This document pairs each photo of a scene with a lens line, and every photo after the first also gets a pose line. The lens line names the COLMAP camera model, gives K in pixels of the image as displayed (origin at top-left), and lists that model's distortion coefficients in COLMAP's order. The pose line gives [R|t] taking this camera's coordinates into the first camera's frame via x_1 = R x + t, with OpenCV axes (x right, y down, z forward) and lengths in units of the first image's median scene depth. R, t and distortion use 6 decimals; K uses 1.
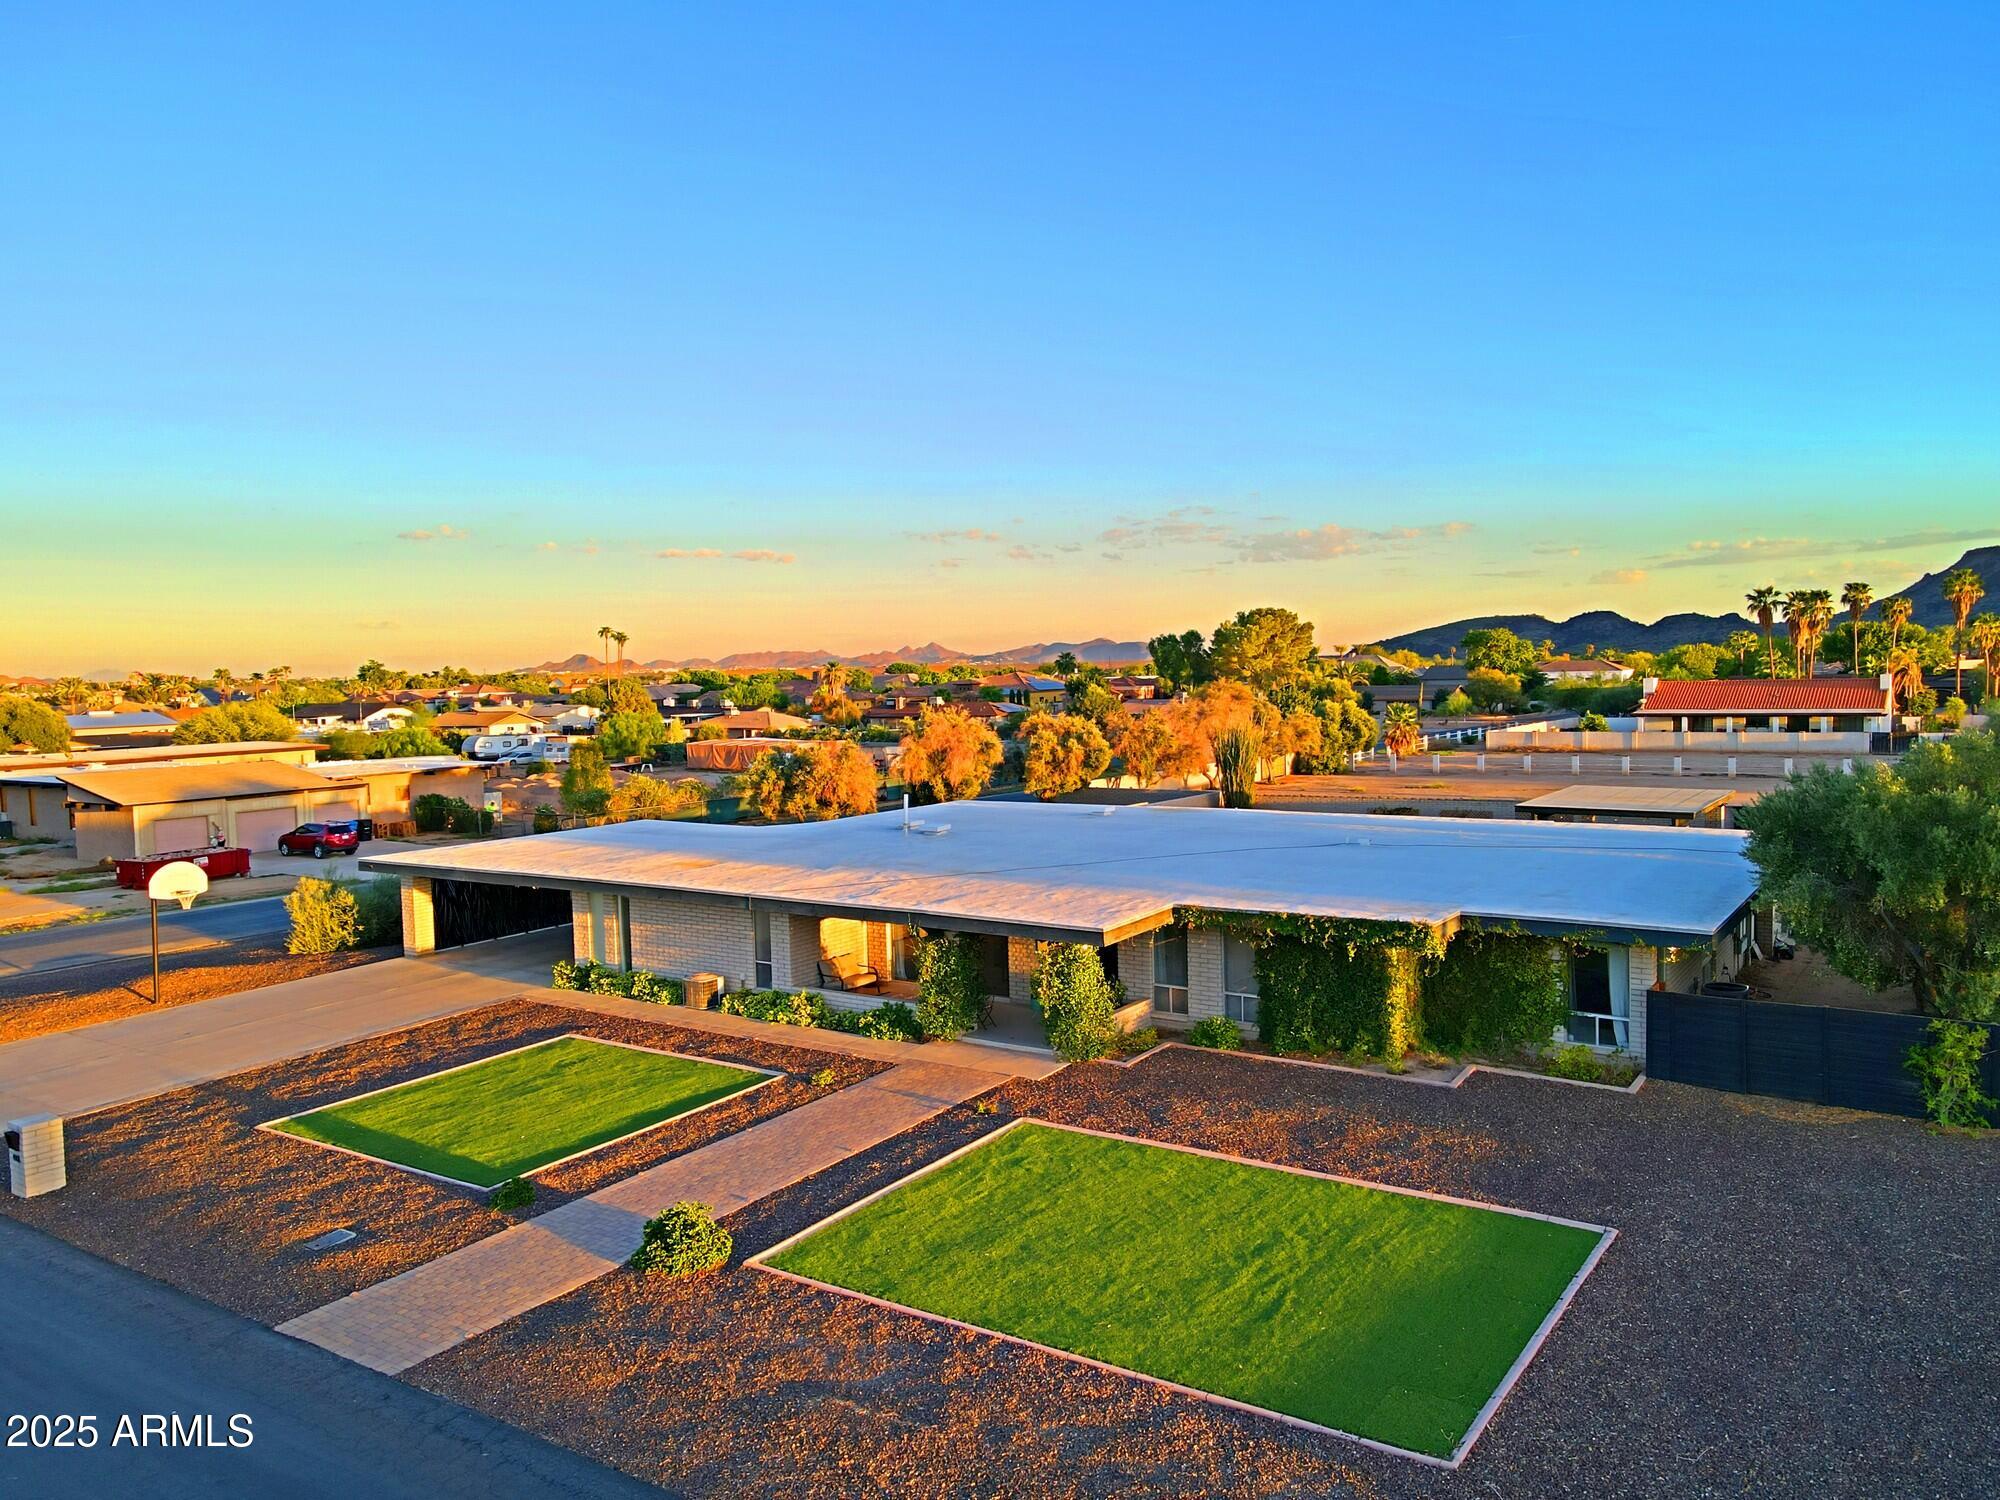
lens RADIAL K [[1469.0, 0, 1005.8], [0, 1469.0, 747.8], [0, 0, 1]] dist [0.000877, 0.033001]
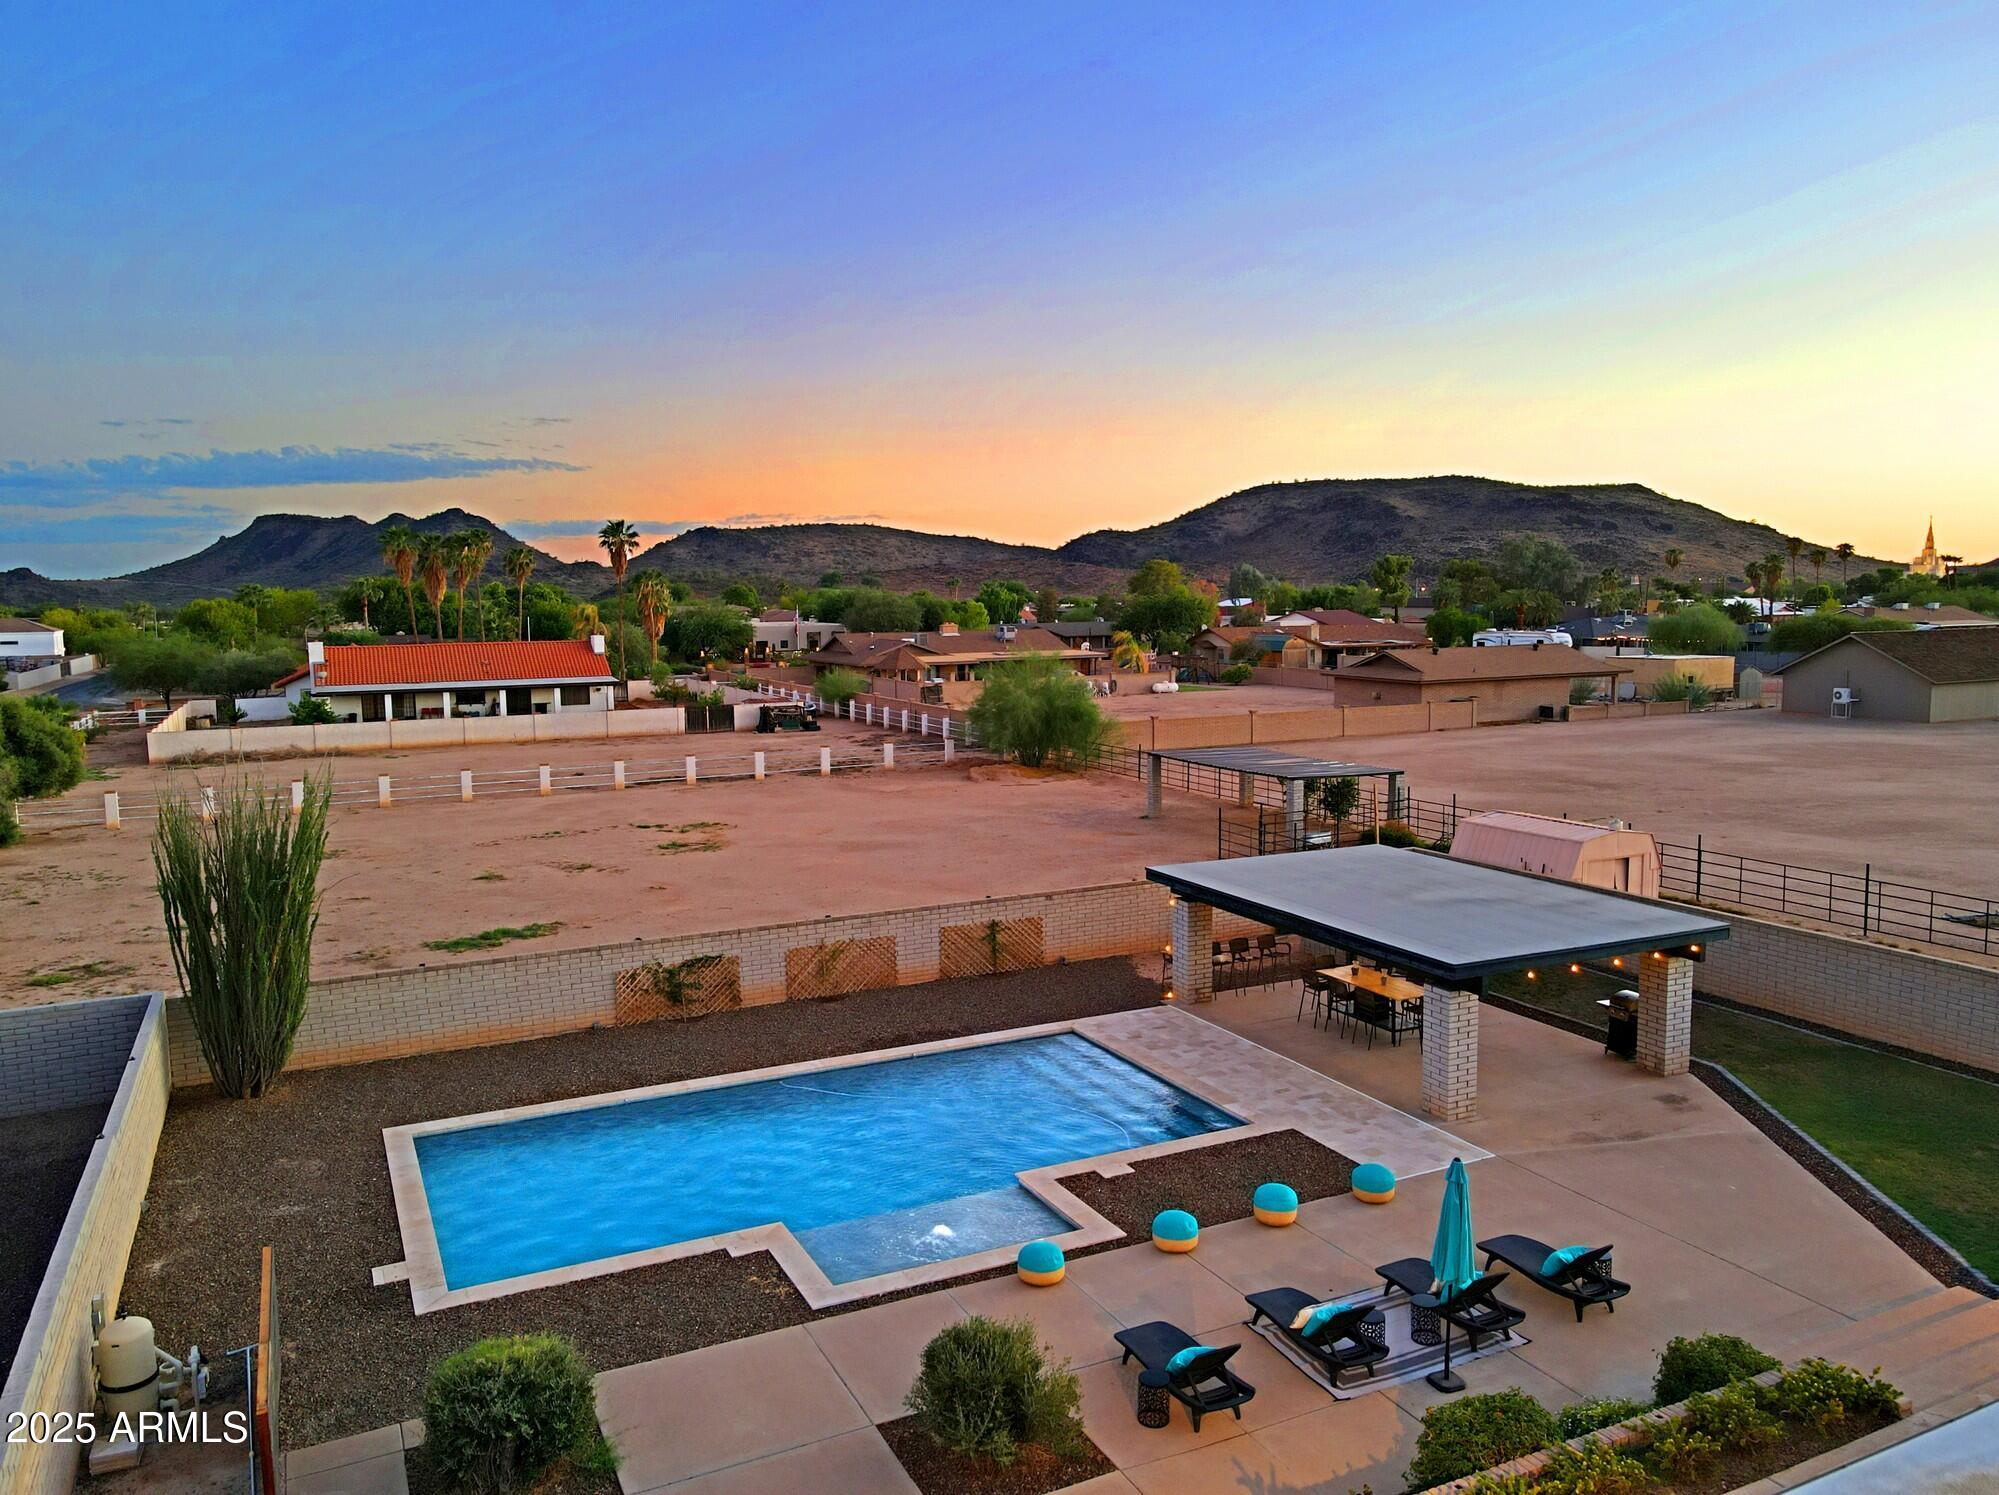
lens RADIAL K [[1468.3, 0, 1006.8], [0, 1468.3, 716.8], [0, 0, 1]] dist [0.000877, 0.033001]
pose [[0.495968, -0.055130, 0.866589, -0.110001], [0.050178, 0.998135, 0.034780, -0.084001], [-0.866890, 0.026234, 0.497809, 1.510509]]
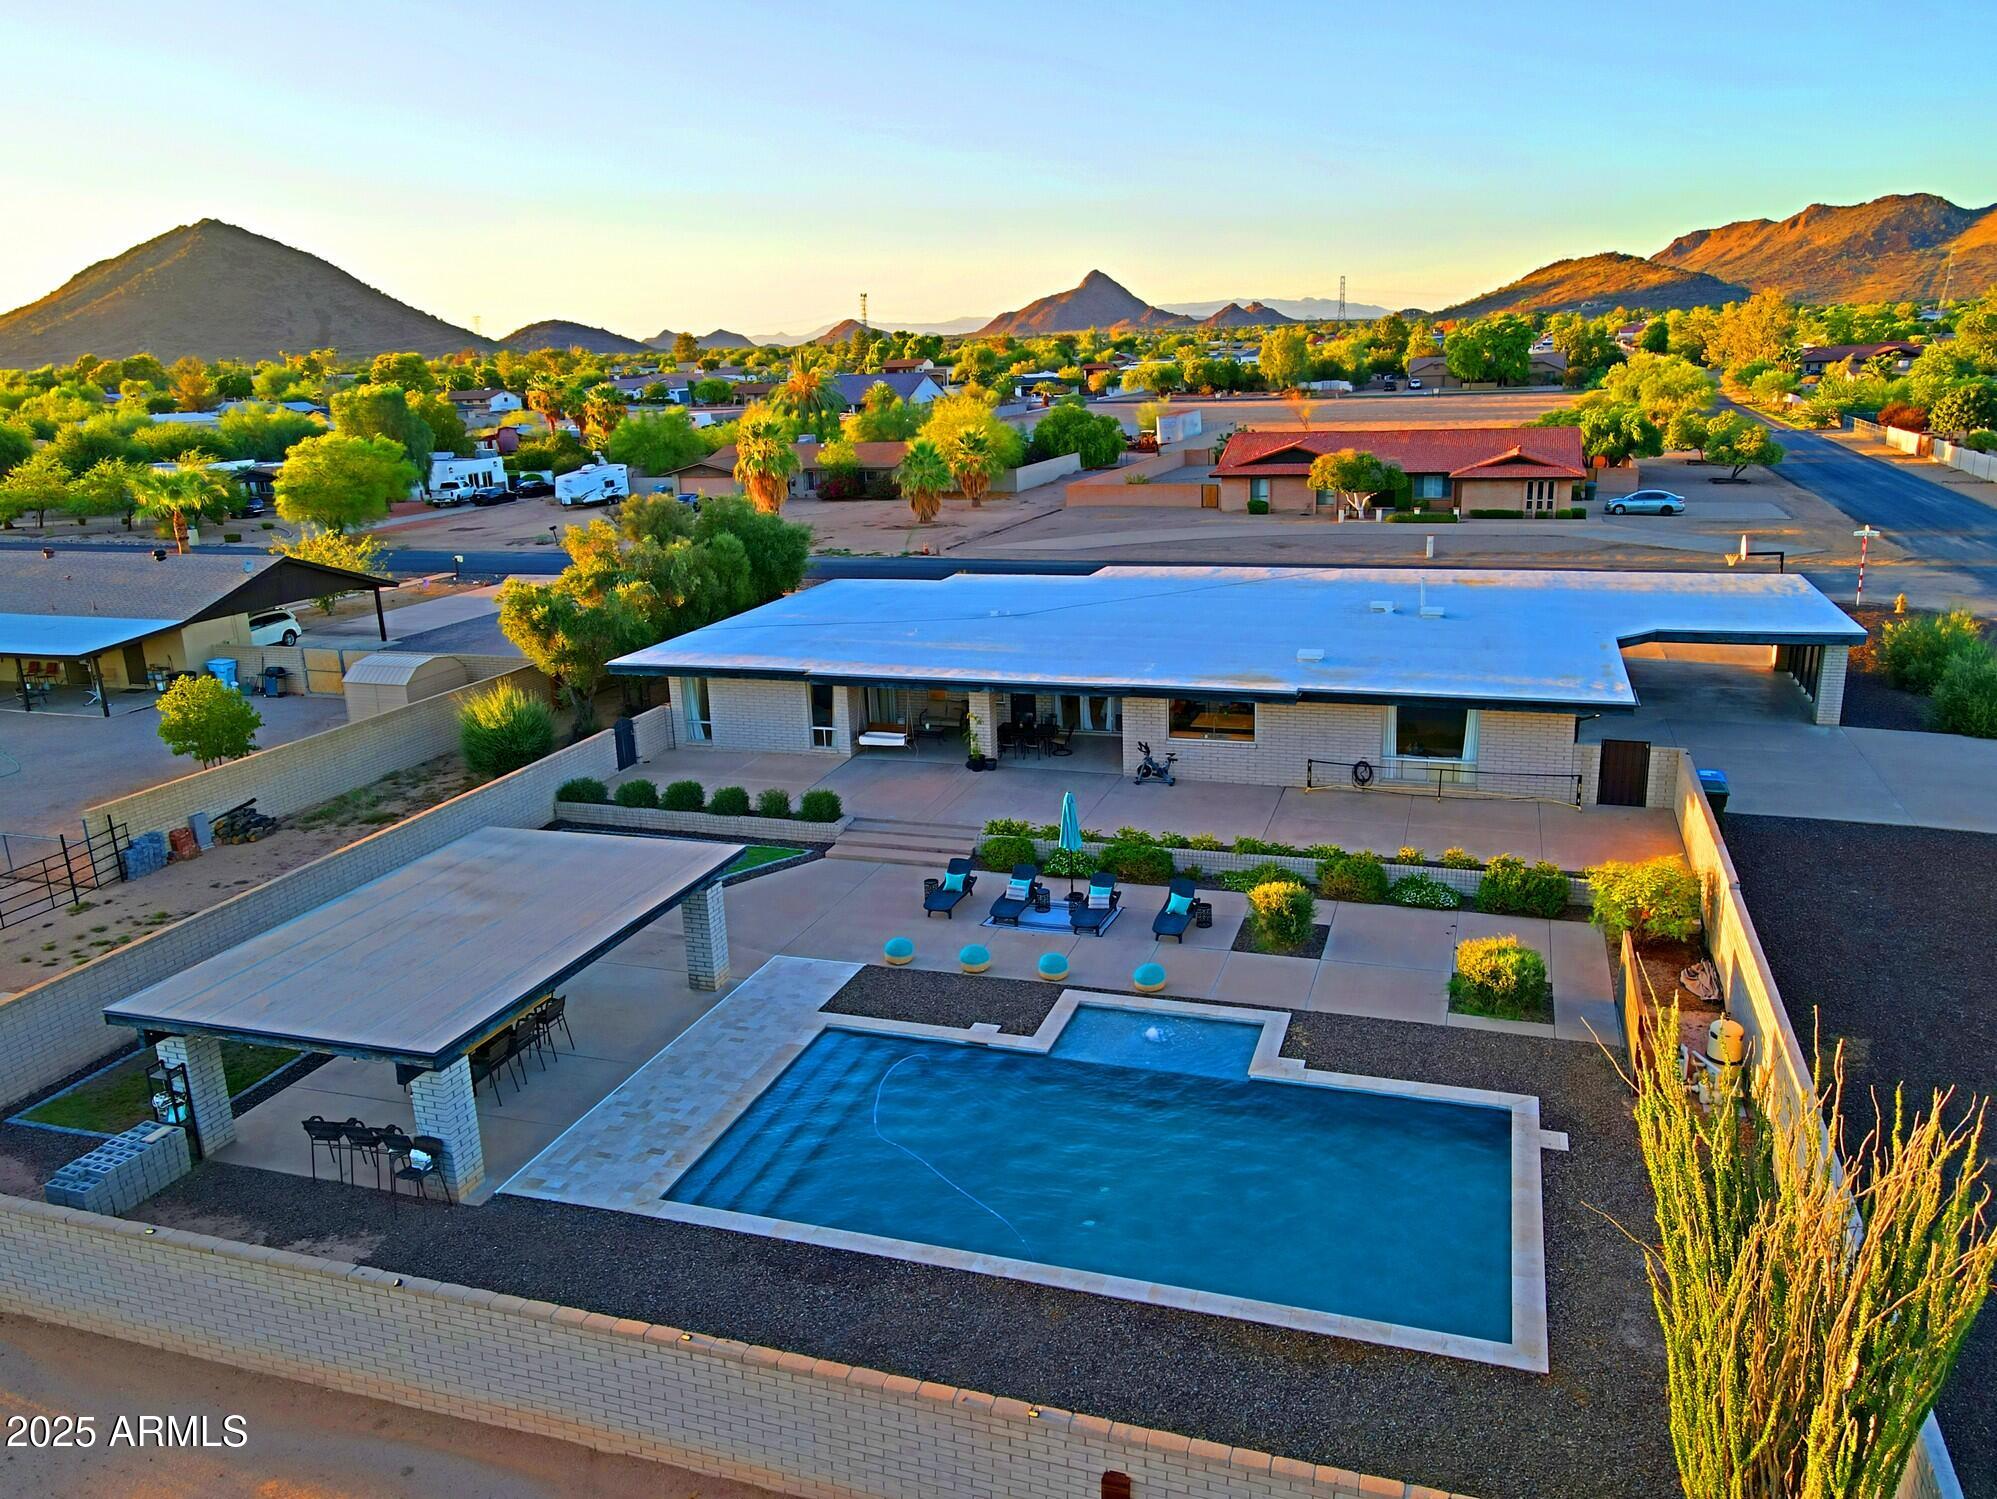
lens RADIAL K [[1466.8, 0, 1006.2], [0, 1466.8, 755.8], [0, 0, 1]] dist [0.000877, 0.033001]
pose [[-0.960884, 0.130505, -0.244274, 0.638338], [0.044729, 0.943564, 0.328157, -0.266120], [0.273315, 0.304395, -0.912493, 2.500889]]
